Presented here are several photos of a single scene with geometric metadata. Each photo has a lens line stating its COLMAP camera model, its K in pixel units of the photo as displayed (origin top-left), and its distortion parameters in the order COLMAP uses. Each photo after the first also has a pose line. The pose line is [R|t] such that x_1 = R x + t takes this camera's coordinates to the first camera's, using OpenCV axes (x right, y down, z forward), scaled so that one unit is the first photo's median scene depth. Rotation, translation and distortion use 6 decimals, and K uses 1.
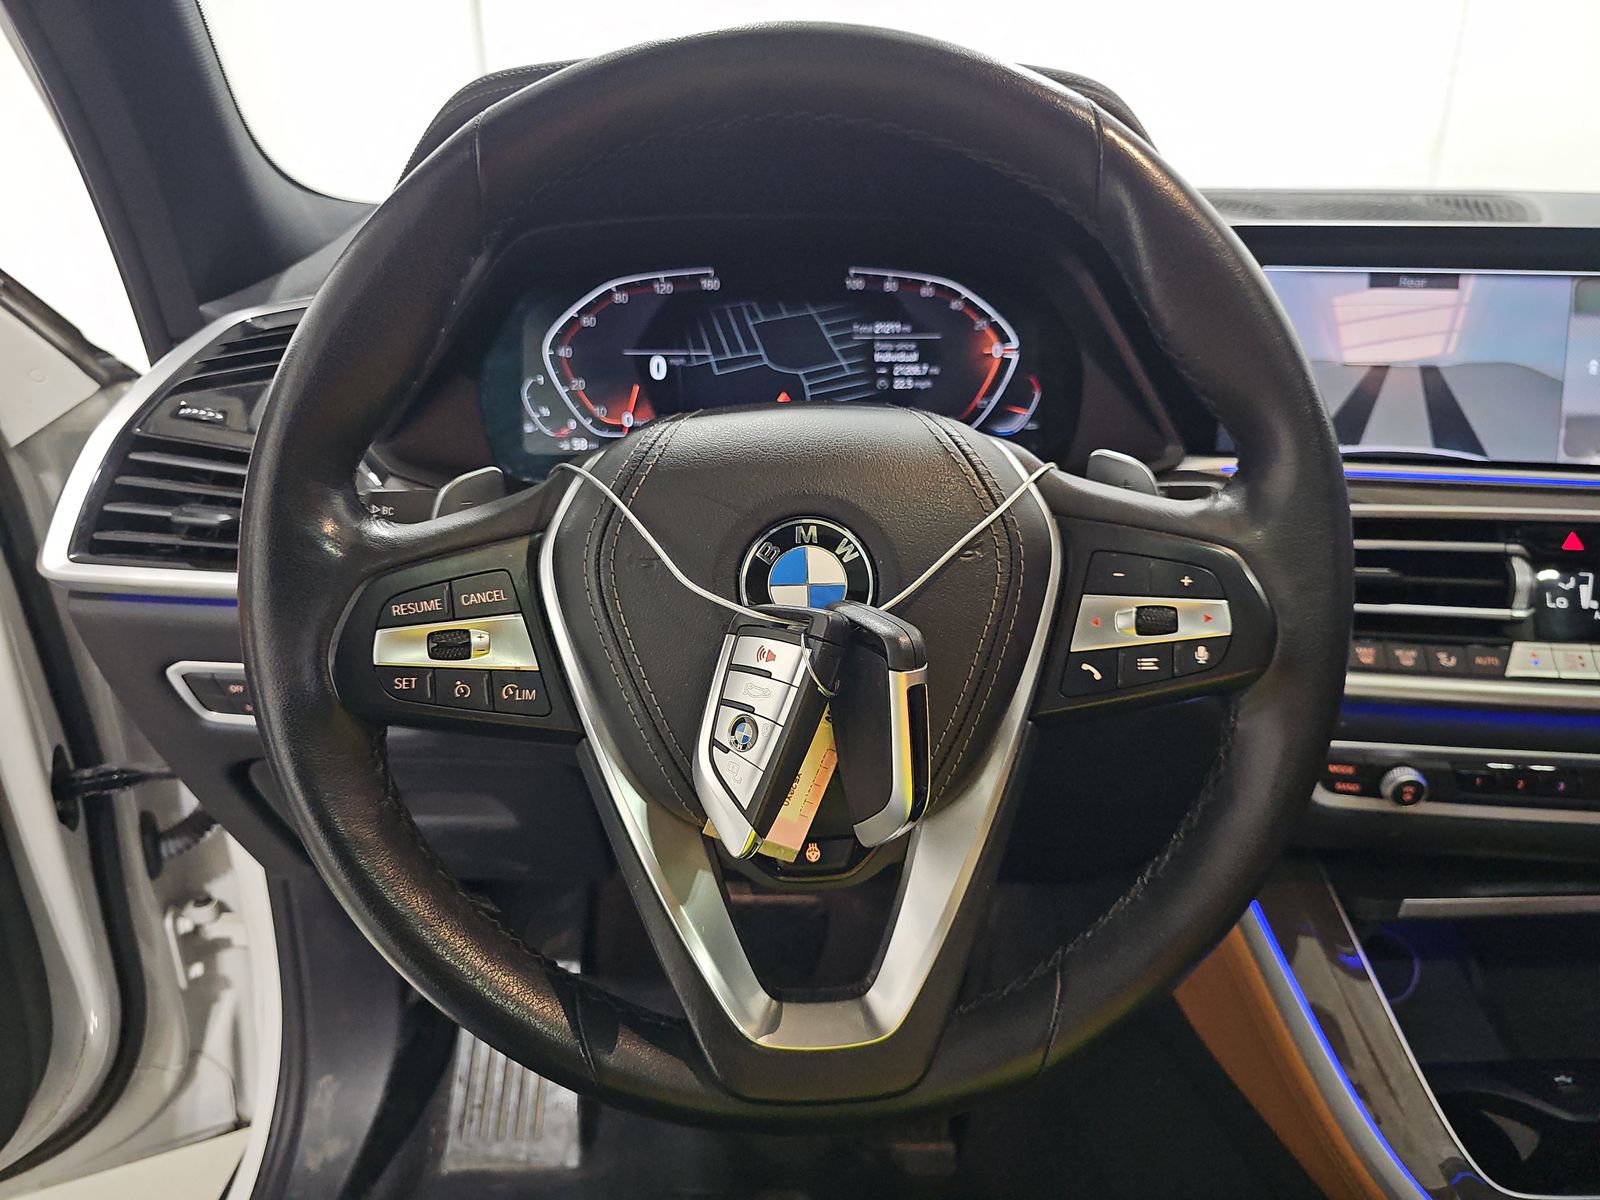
lens RADIAL K [[1069.1, 0, 805.4], [0, 1069.1, 599.5], [0, 0, 1]] dist [0.001585, -0.006586]
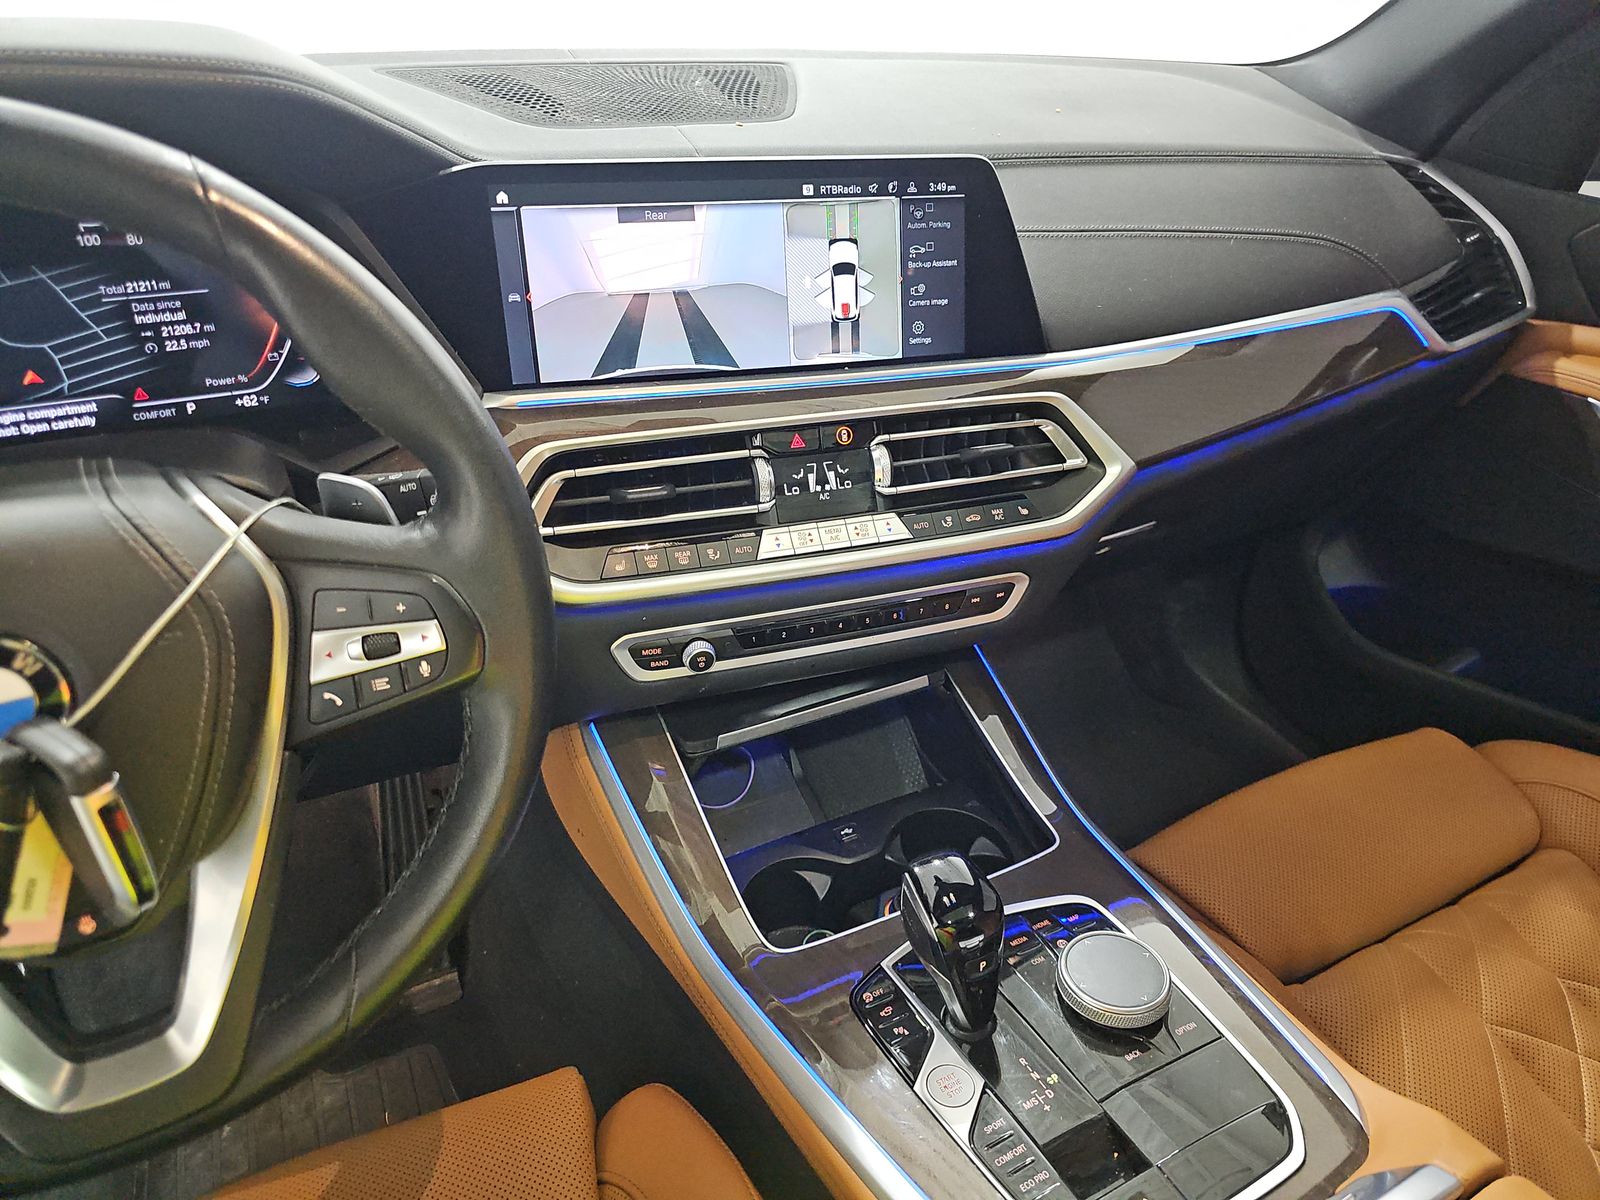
lens RADIAL K [[1069.1, 0, 830.8], [0, 1069.1, 561.5], [0, 0, 1]] dist [0.001585, -0.006586]
pose [[0.903647, -0.199824, 0.378804, 0.240405], [0.113098, 0.964424, 0.238946, -0.195175], [-0.413075, -0.173081, 0.894098, -0.131589]]
